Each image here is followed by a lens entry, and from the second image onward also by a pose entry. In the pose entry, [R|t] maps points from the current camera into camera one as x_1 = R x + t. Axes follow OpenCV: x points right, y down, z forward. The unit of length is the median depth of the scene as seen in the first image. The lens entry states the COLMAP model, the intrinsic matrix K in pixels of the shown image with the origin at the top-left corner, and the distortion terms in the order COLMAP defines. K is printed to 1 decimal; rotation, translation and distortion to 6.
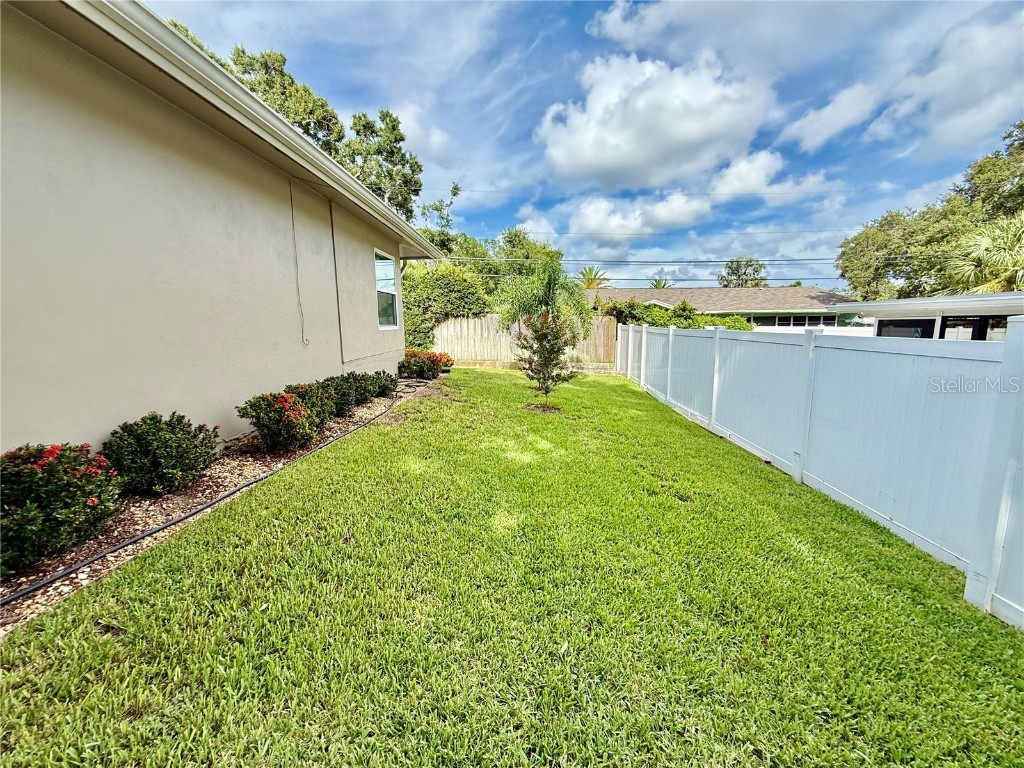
lens RADIAL K [[409.8, 0, 507.5], [0, 409.8, 383.2], [0, 0, 1]] dist [-0.001540, 0.000041]
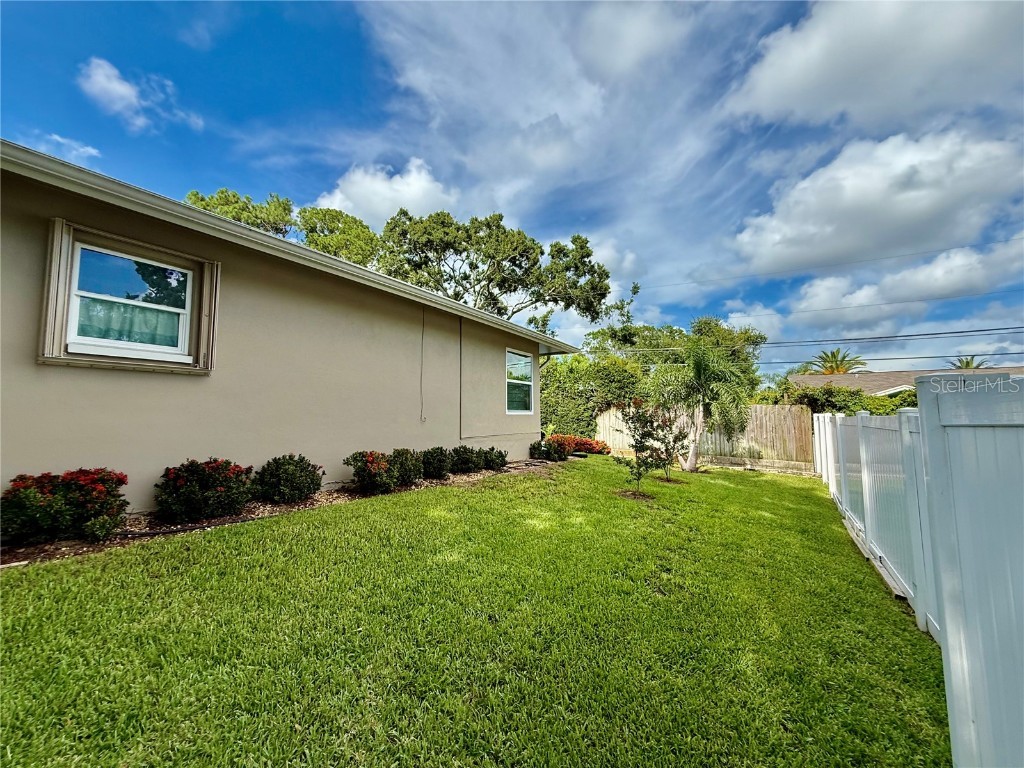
lens RADIAL K [[409.8, 0, 507.5], [0, 409.8, 383.2], [0, 0, 1]] dist [-0.001540, 0.000041]
pose [[0.864335, -0.028846, -0.502089, 0.154667], [-0.084229, 0.975949, -0.201069, 0.011070], [0.495813, 0.216081, 0.841117, -0.006320]]
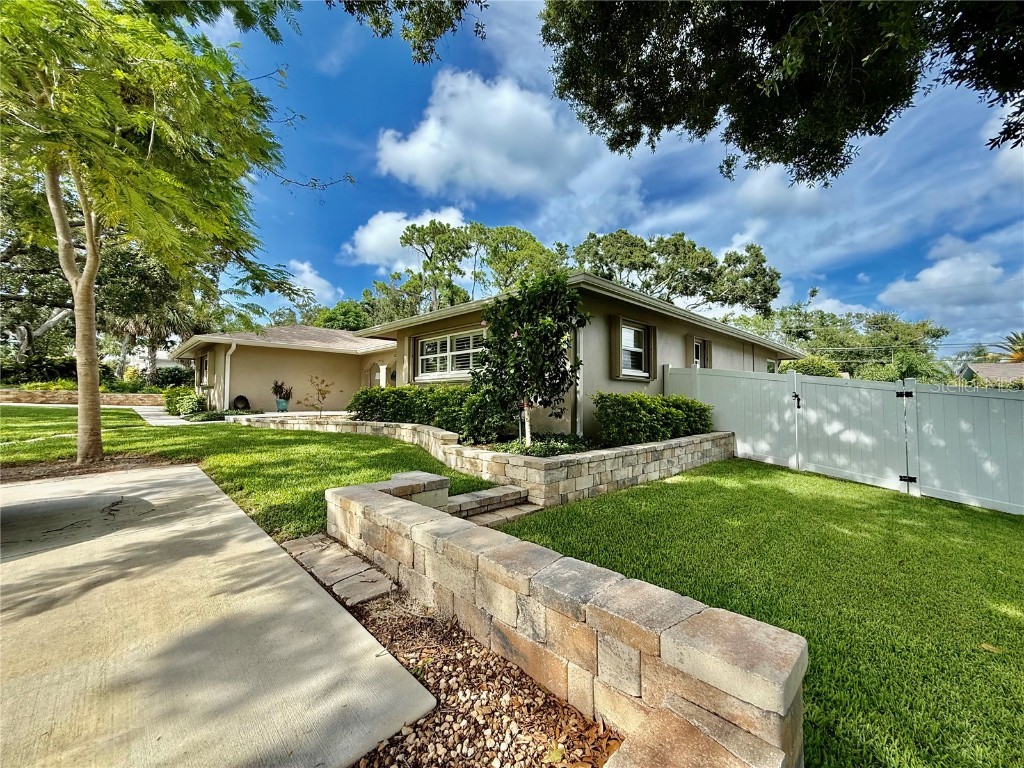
lens RADIAL K [[408.8, 0, 514.5], [0, 408.8, 374.4], [0, 0, 1]] dist [-0.001824, -0.000119]
pose [[0.735091, -0.020625, -0.677655, 0.053075], [-0.116784, 0.980744, -0.156532, 0.092403], [0.667834, 0.194205, 0.718527, -0.585967]]
